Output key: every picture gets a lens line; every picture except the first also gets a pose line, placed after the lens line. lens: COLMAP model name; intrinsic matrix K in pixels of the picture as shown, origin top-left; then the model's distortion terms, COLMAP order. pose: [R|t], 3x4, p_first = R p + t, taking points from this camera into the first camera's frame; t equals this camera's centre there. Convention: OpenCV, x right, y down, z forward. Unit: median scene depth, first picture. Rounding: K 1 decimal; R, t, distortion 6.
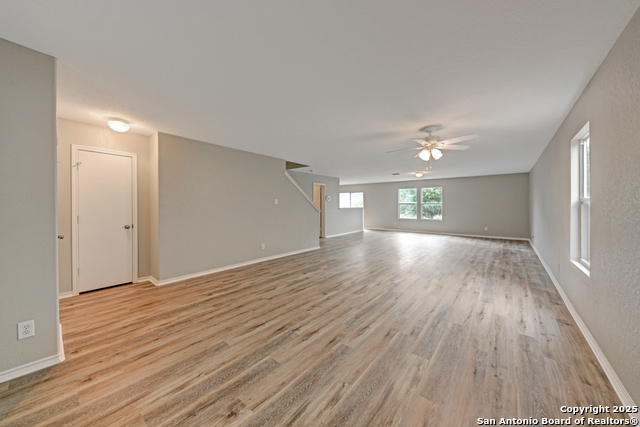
lens RADIAL K [[223.0, 0, 325.7], [0, 223.0, 208.7], [0, 0, 1]] dist [0.000751, -0.000953]
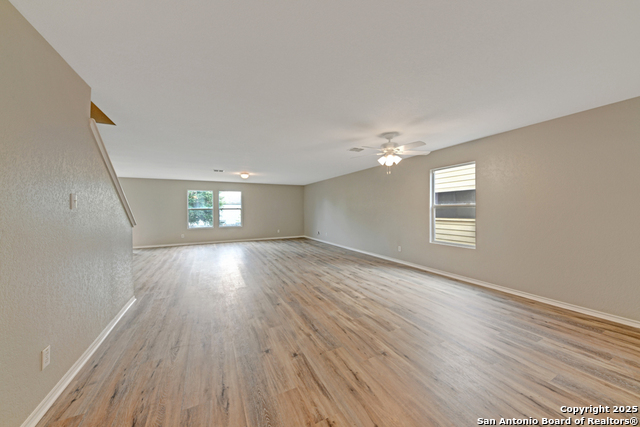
lens RADIAL K [[223.0, 0, 319.7], [0, 223.0, 207.4], [0, 0, 1]] dist [0.000751, -0.000953]
pose [[0.414973, 0.010933, 0.909768, -0.655871], [0.023437, 0.999468, -0.022701, -0.004668], [-0.909532, 0.030743, 0.414496, 0.935492]]
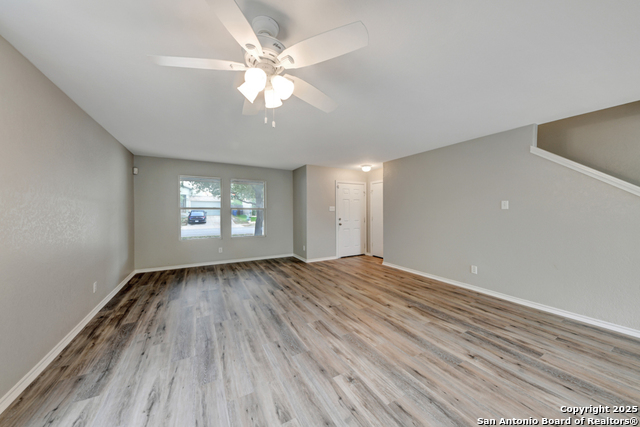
lens RADIAL K [[223.0, 0, 317.5], [0, 223.0, 209.5], [0, 0, 1]] dist [0.000751, -0.000953]
pose [[-0.379194, 0.001575, -0.925316, 0.893792], [-0.011167, 0.999918, 0.006278, -0.020190], [0.925250, 0.012714, -0.379145, 1.347214]]
